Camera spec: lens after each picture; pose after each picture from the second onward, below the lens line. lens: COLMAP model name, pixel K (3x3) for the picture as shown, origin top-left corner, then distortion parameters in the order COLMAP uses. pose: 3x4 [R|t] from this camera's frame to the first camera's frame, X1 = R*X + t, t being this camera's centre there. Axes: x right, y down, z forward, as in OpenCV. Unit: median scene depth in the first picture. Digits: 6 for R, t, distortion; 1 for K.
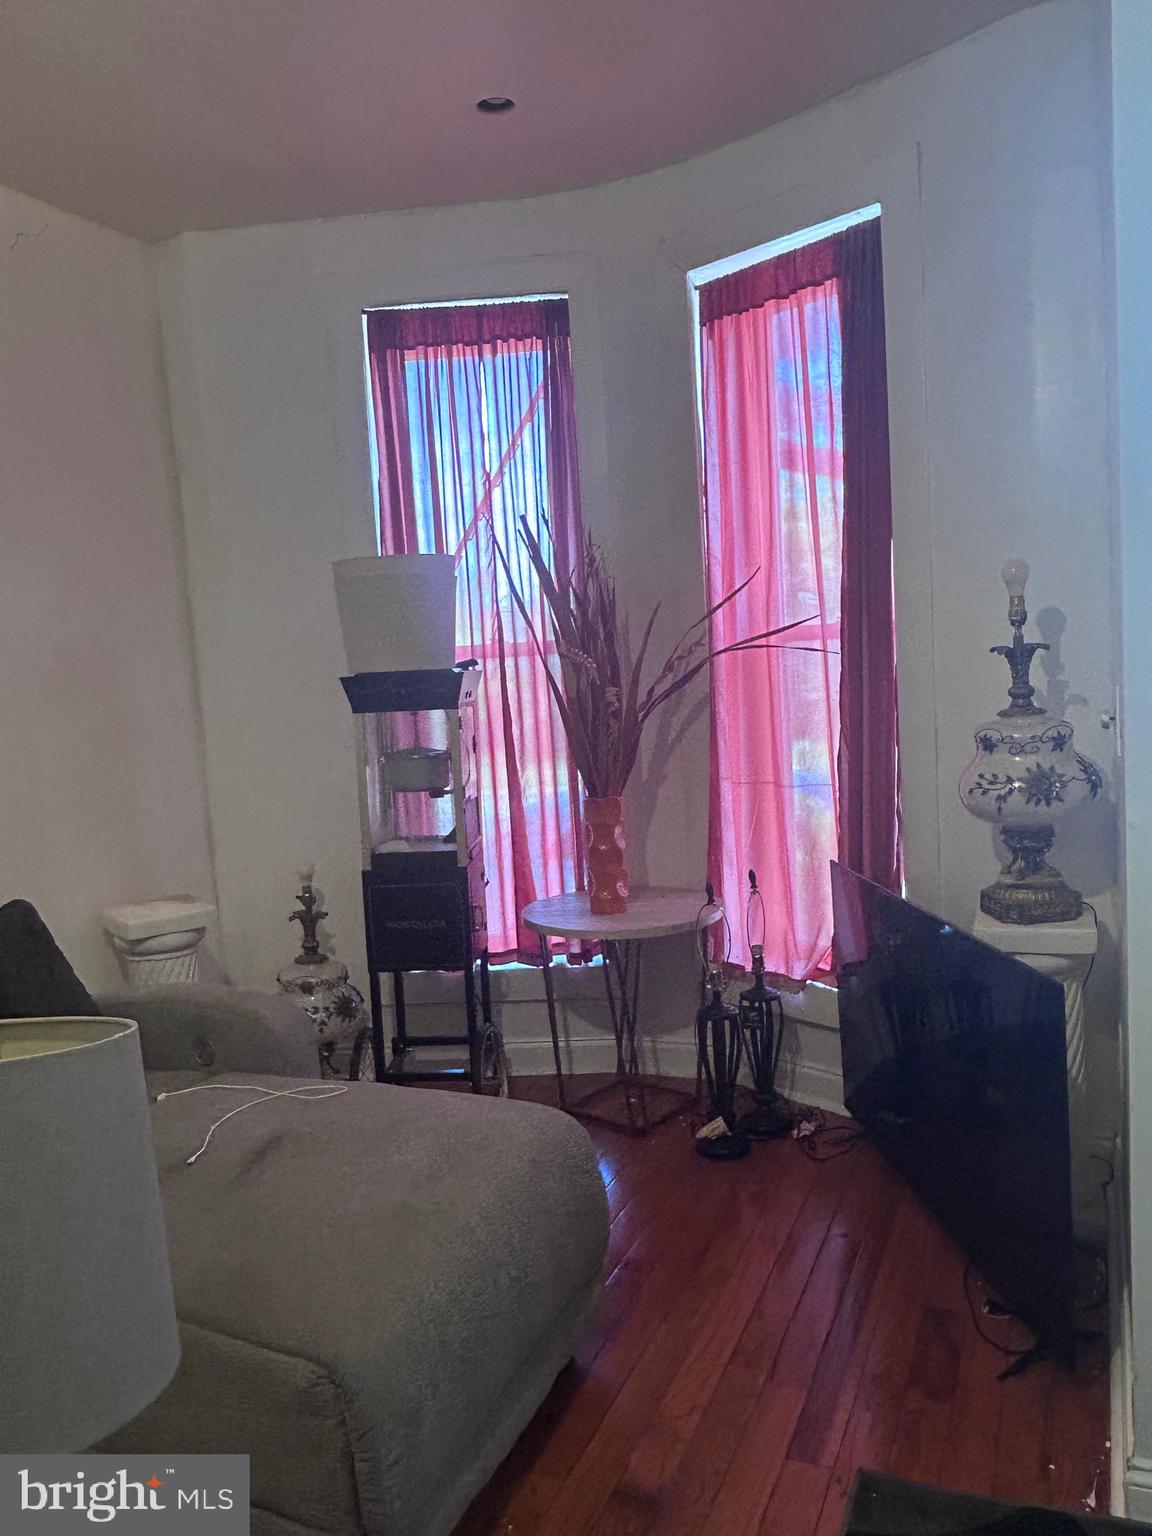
lens RADIAL K [[1150.0, 0, 566.4], [0, 1150.0, 766.4], [0, 0, 1]] dist [0.013706, 0.002418]
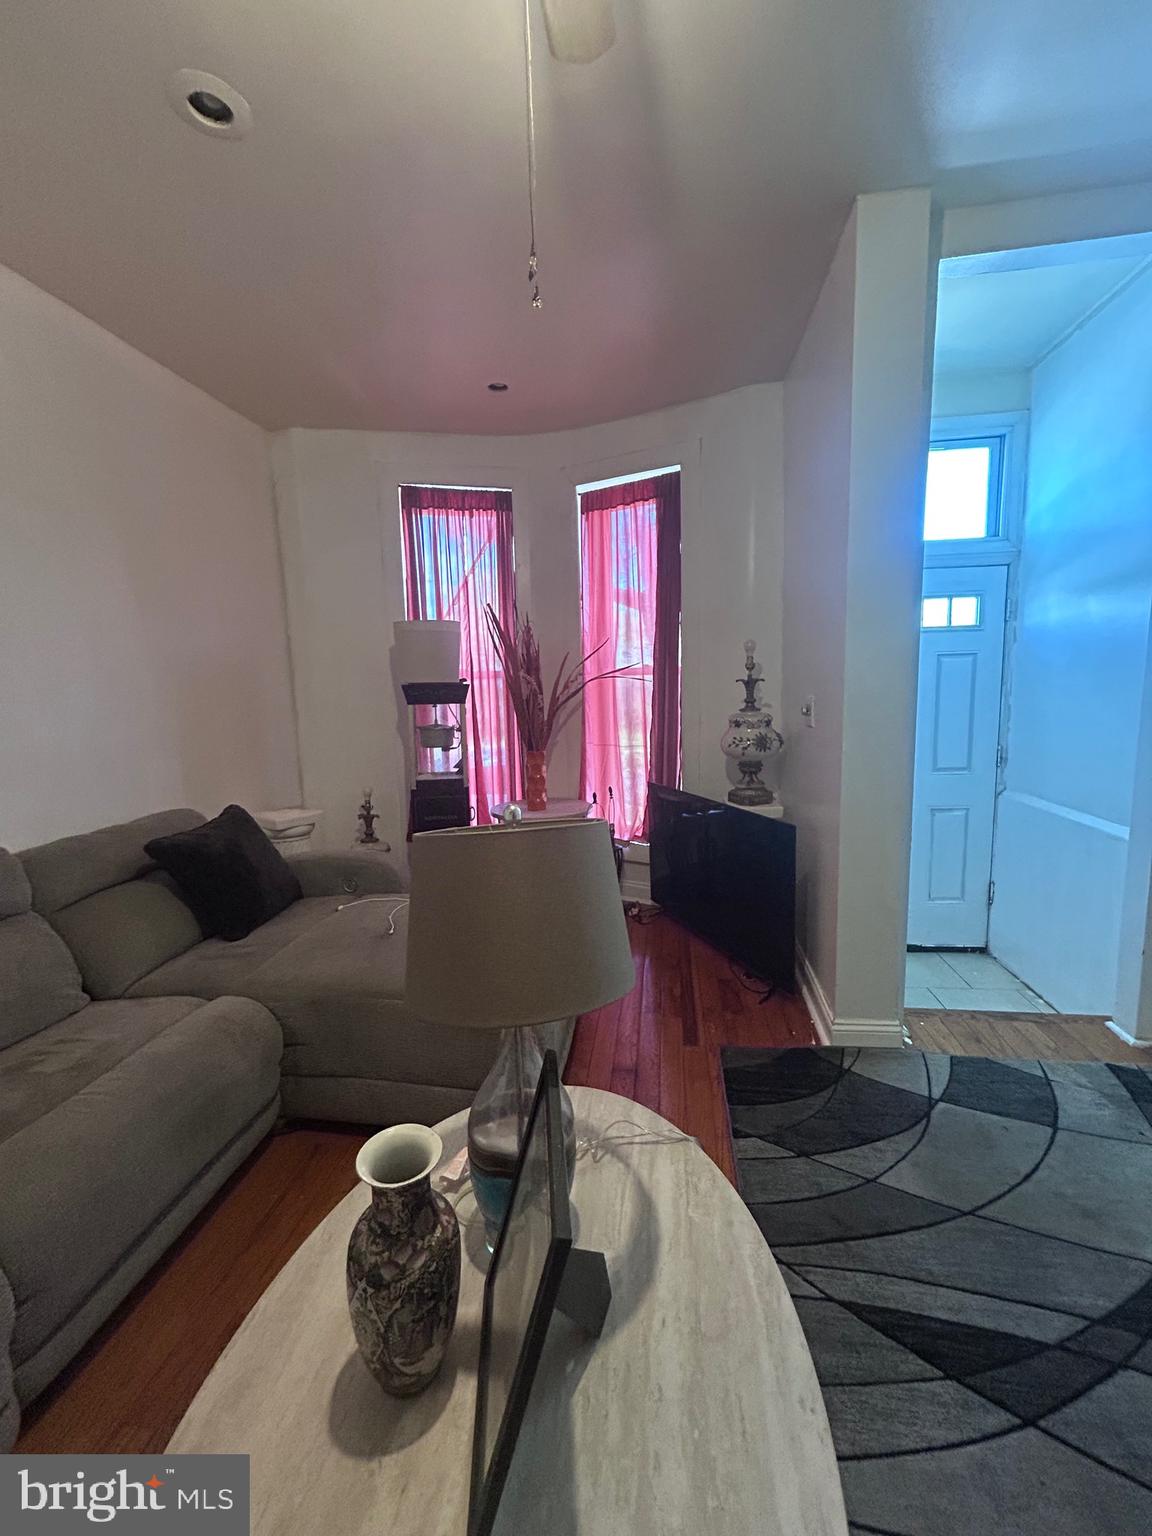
lens RADIAL K [[623.9, 0, 566.4], [0, 623.9, 765.3], [0, 0, 1]] dist [0.001868, 0.000259]
pose [[0.962287, -0.000437, 0.272037, -0.202154], [-0.005688, 0.999748, 0.021726, 0.027069], [-0.271978, -0.022454, 0.962042, -0.034997]]
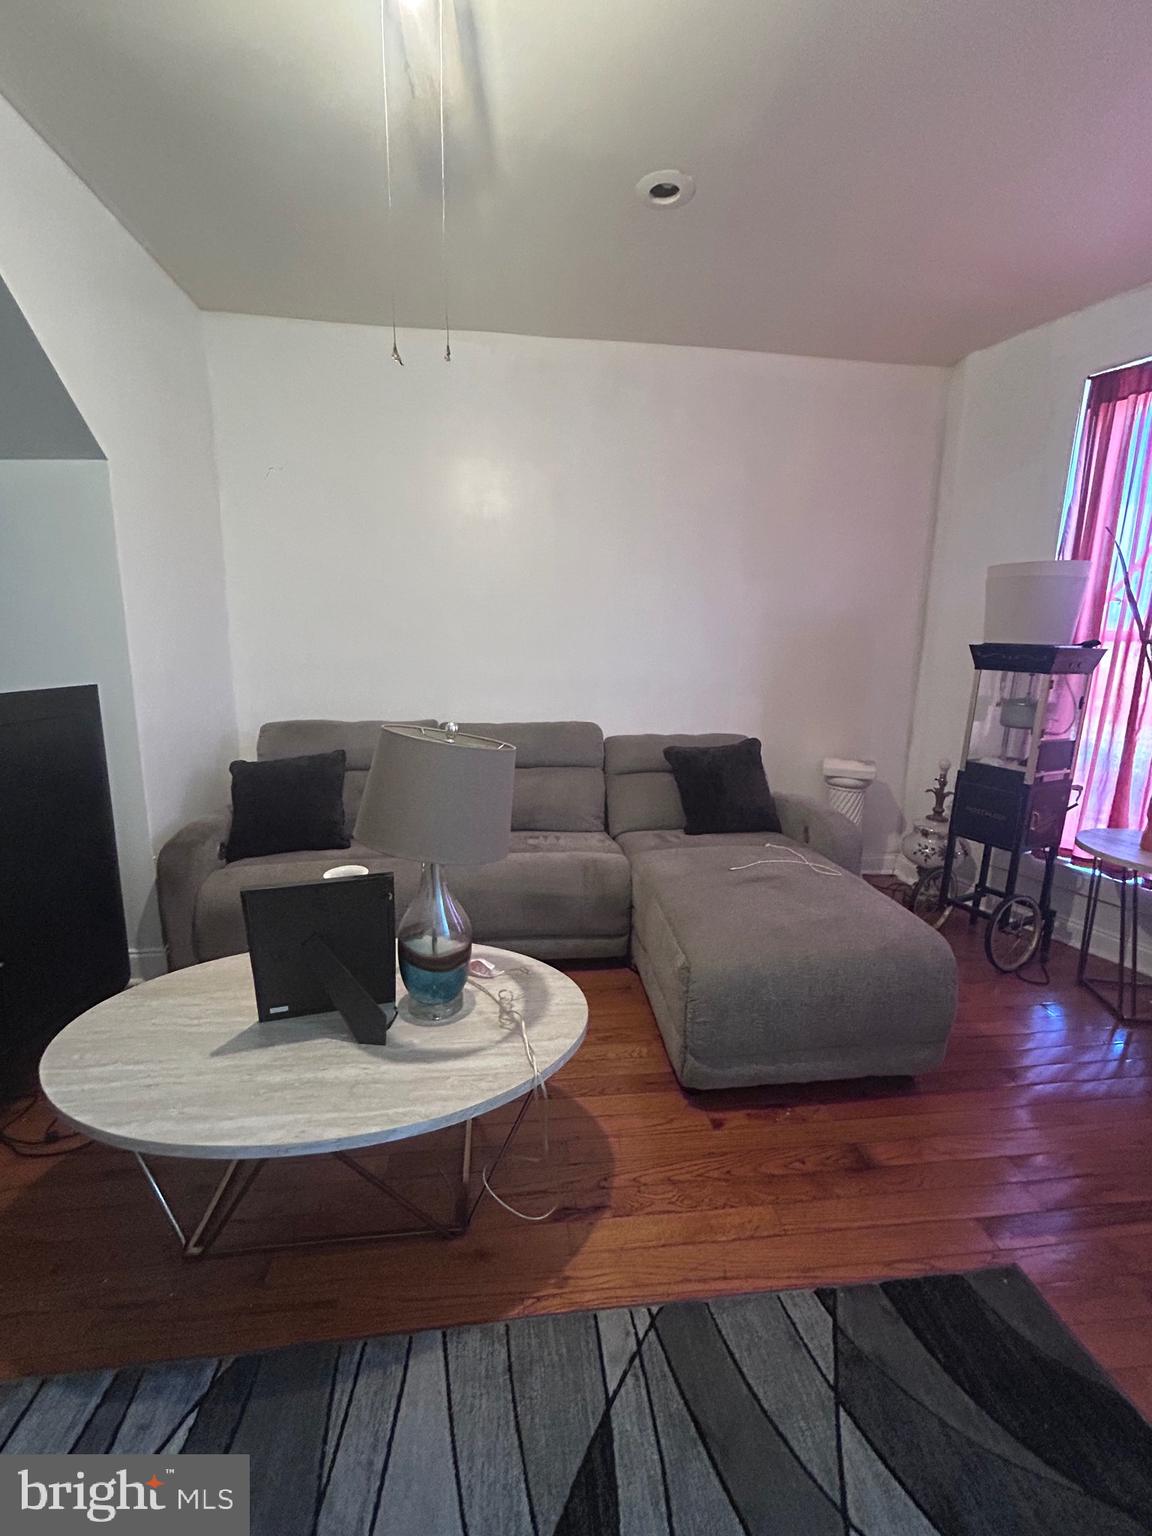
lens RADIAL K [[623.9, 0, 573.7], [0, 623.9, 762.0], [0, 0, 1]] dist [0.001868, 0.000259]
pose [[0.510256, 0.235646, -0.827109, 0.247411], [-0.133634, 0.971773, 0.194421, -0.015213], [0.849577, 0.011325, 0.527343, 0.100153]]
